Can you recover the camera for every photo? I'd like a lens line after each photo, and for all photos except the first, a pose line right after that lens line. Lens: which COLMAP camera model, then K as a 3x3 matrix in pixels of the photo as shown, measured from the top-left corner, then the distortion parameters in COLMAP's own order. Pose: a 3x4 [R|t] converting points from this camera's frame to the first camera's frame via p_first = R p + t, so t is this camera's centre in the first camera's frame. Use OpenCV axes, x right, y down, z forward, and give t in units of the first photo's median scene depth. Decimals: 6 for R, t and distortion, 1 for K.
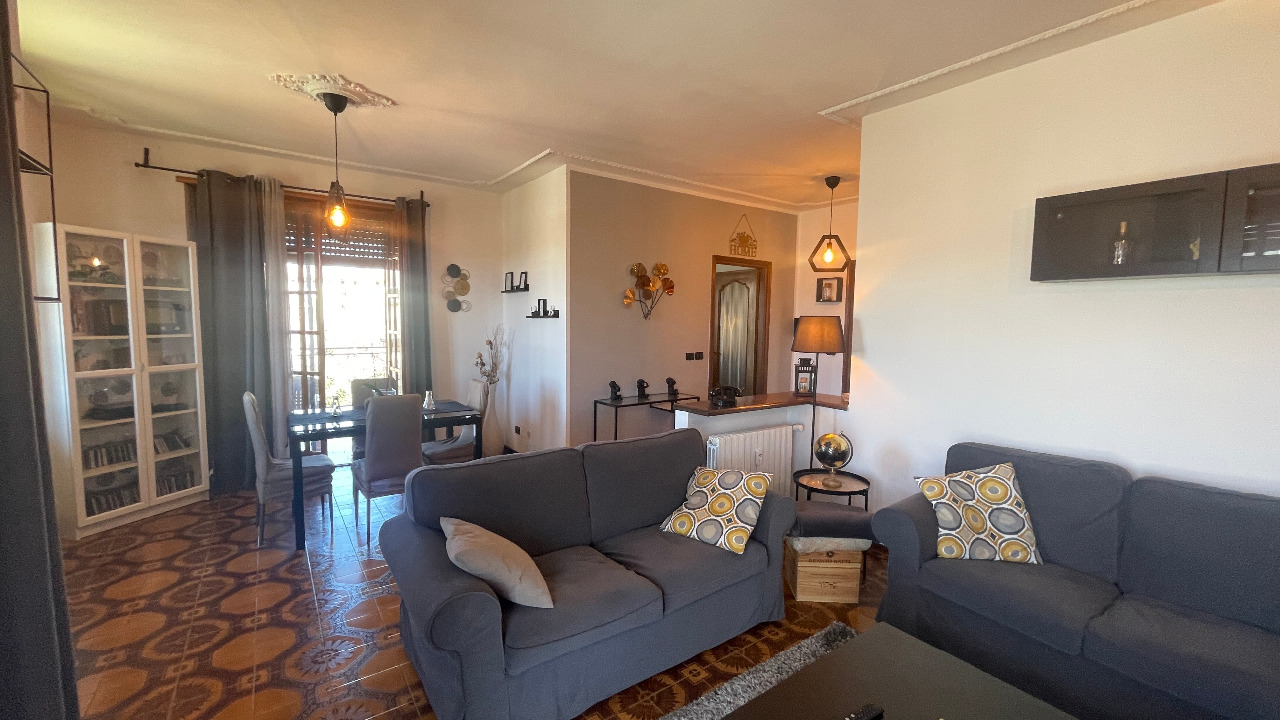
lens RADIAL K [[517.2, 0, 640.1], [0, 517.2, 362.1], [0, 0, 1]] dist [-0.001863, -0.000075]
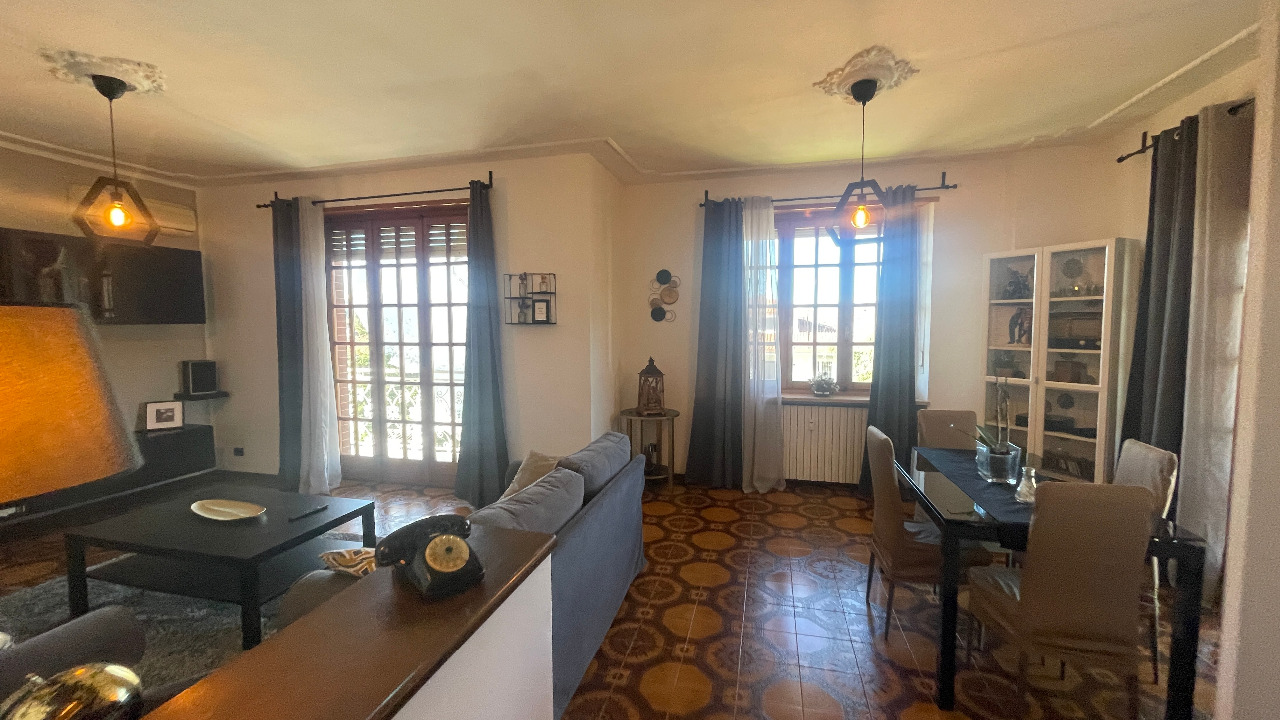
lens RADIAL K [[517.2, 0, 640.2], [0, 517.2, 360.5], [0, 0, 1]] dist [-0.001863, -0.000075]
pose [[-0.770484, 0.033231, -0.636593, 0.237356], [-0.059352, 0.990563, 0.123544, -0.097332], [0.634690, 0.132971, -0.761240, 1.171066]]
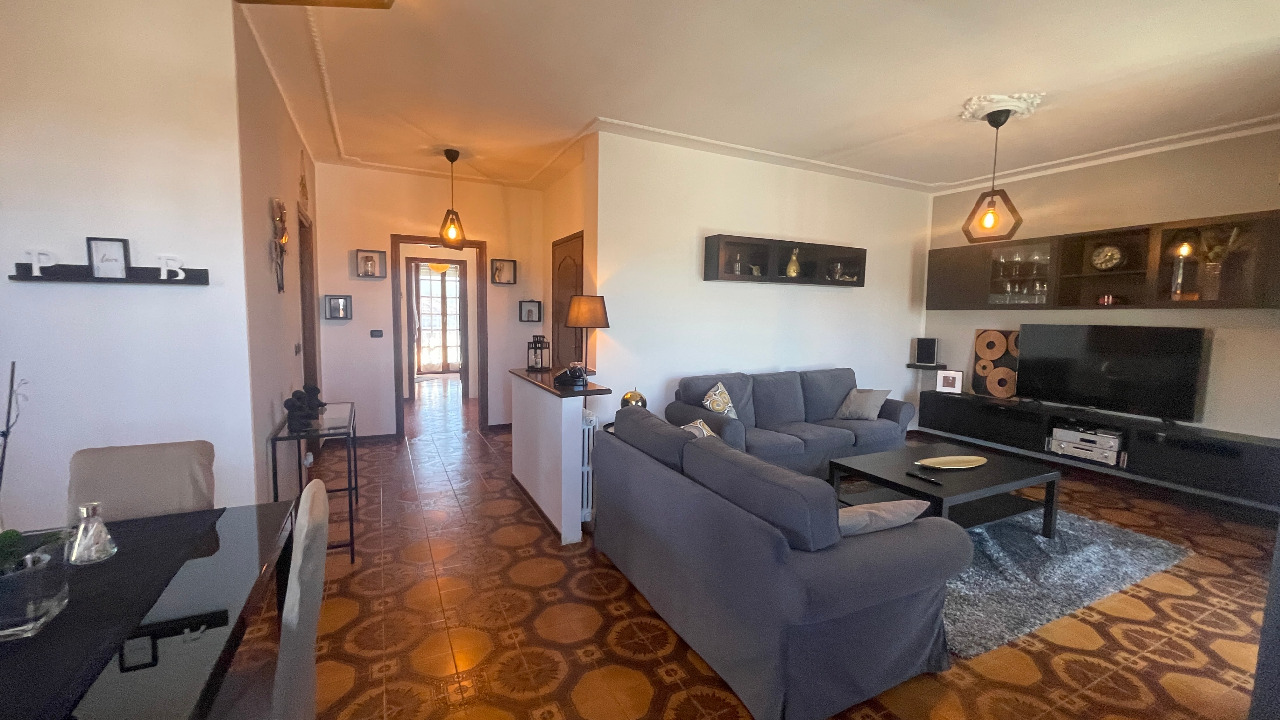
lens RADIAL K [[517.2, 0, 635.8], [0, 517.2, 358.9], [0, 0, 1]] dist [-0.001863, -0.000075]
pose [[0.176182, -0.098030, 0.979464, -0.674392], [0.064816, 0.994025, 0.087828, -0.041124], [-0.982221, 0.048011, 0.181483, 0.623144]]
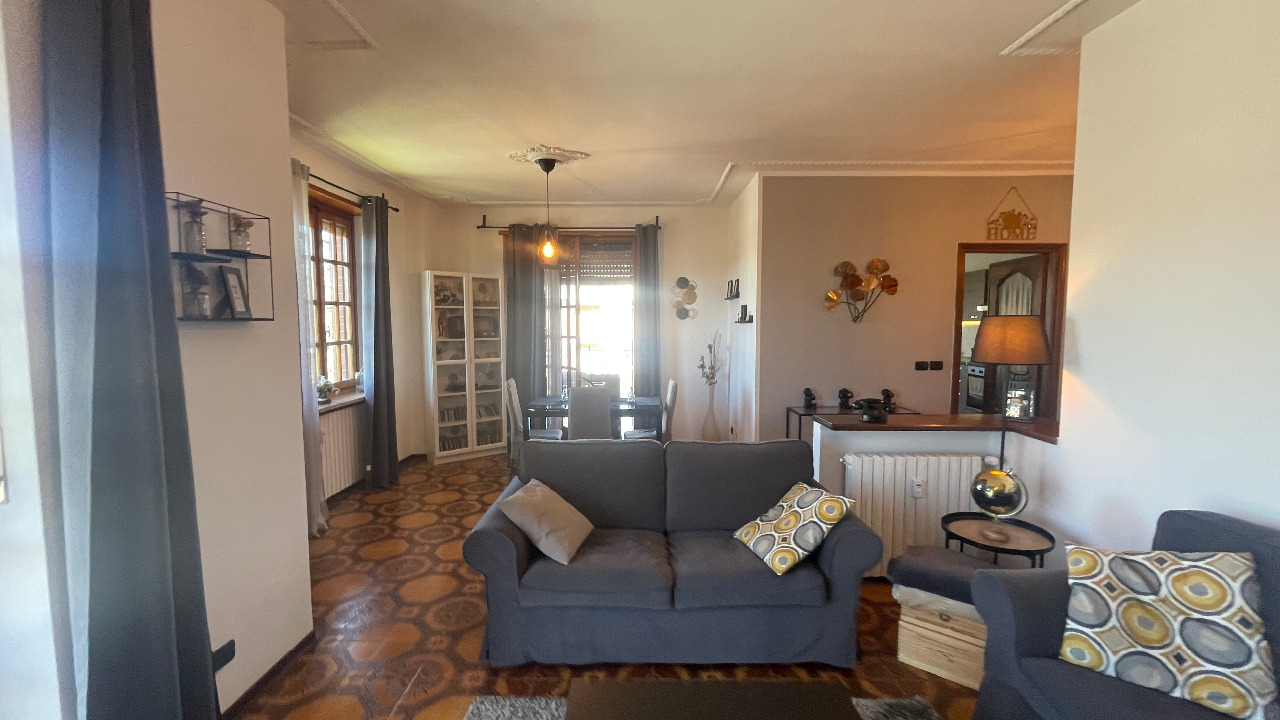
lens RADIAL K [[517.2, 0, 643.4], [0, 517.2, 362.8], [0, 0, 1]] dist [-0.001863, -0.000075]
pose [[0.807414, 0.030478, -0.589198, 0.323279], [-0.035505, 0.999365, 0.003039, -0.003008], [0.588916, 0.018466, 0.807983, 0.059419]]
